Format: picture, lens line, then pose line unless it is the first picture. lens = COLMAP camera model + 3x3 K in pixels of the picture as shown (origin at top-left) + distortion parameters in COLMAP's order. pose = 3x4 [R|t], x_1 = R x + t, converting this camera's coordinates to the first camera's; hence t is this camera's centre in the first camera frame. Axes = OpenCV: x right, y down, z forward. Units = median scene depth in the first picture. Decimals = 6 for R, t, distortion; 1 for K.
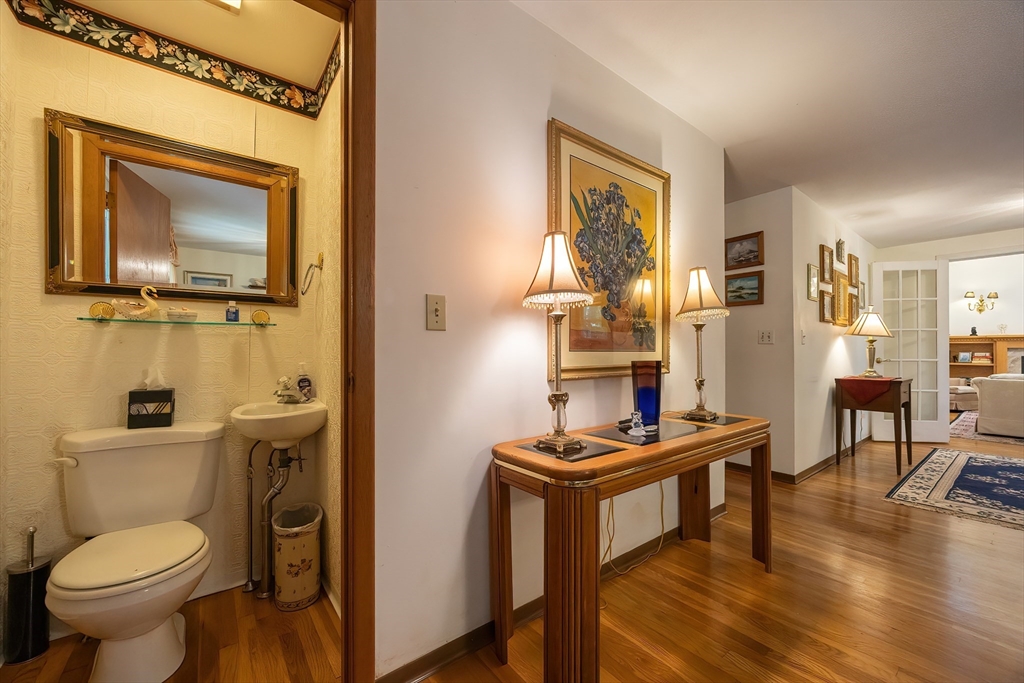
lens RADIAL K [[392.7, 0, 513.6], [0, 392.7, 347.9], [0, 0, 1]] dist [-0.003365, 0.001383]
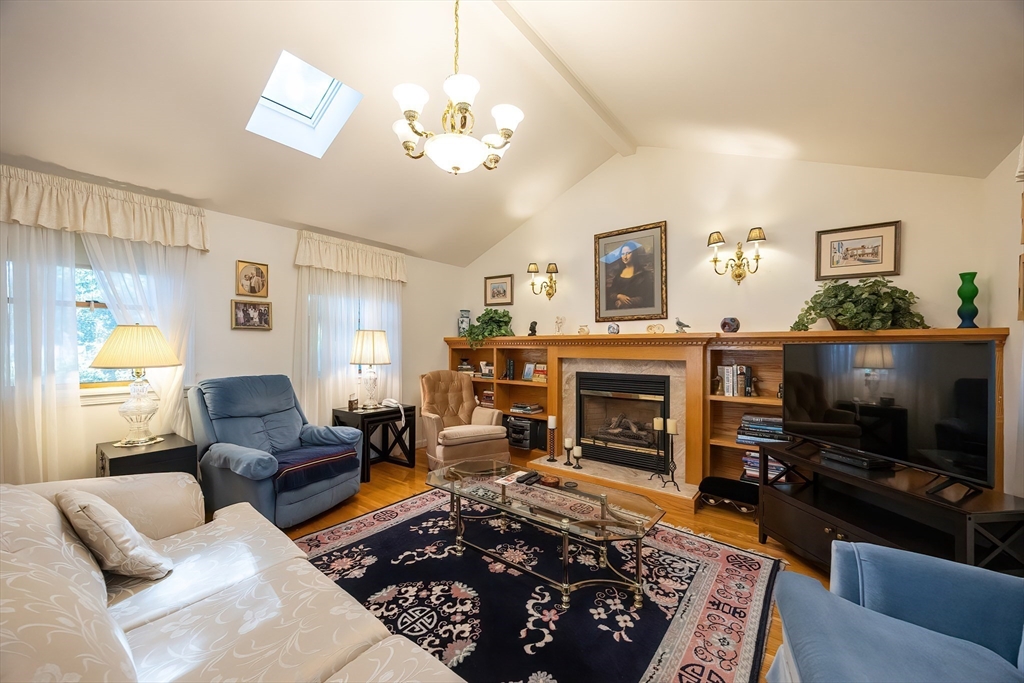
lens RADIAL K [[392.7, 0, 507.8], [0, 392.7, 348.4], [0, 0, 1]] dist [-0.003365, 0.001383]
pose [[0.974142, -0.002795, 0.225920, 1.005598], [0.001263, 0.999975, 0.006924, -0.016588], [-0.225934, -0.006460, 0.974121, 0.426643]]
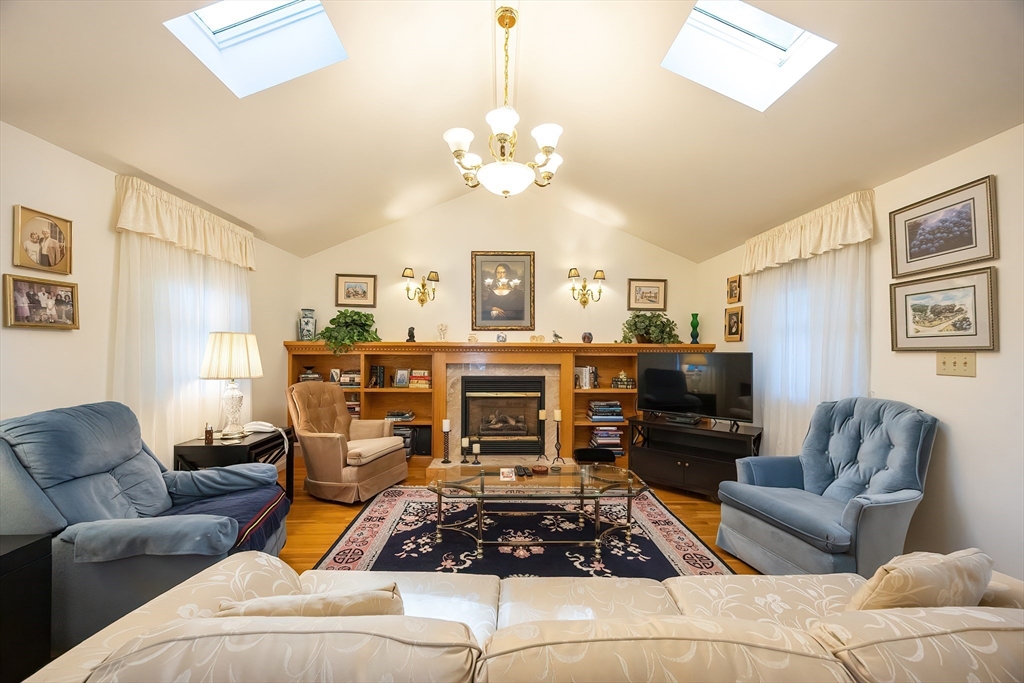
lens RADIAL K [[392.7, 0, 515.3], [0, 392.7, 348.9], [0, 0, 1]] dist [-0.003365, 0.001383]
pose [[0.594294, -0.001164, 0.804247, 0.794211], [-0.003953, 0.999983, 0.004368, -0.024153], [-0.804238, -0.005775, 0.594279, 0.523503]]
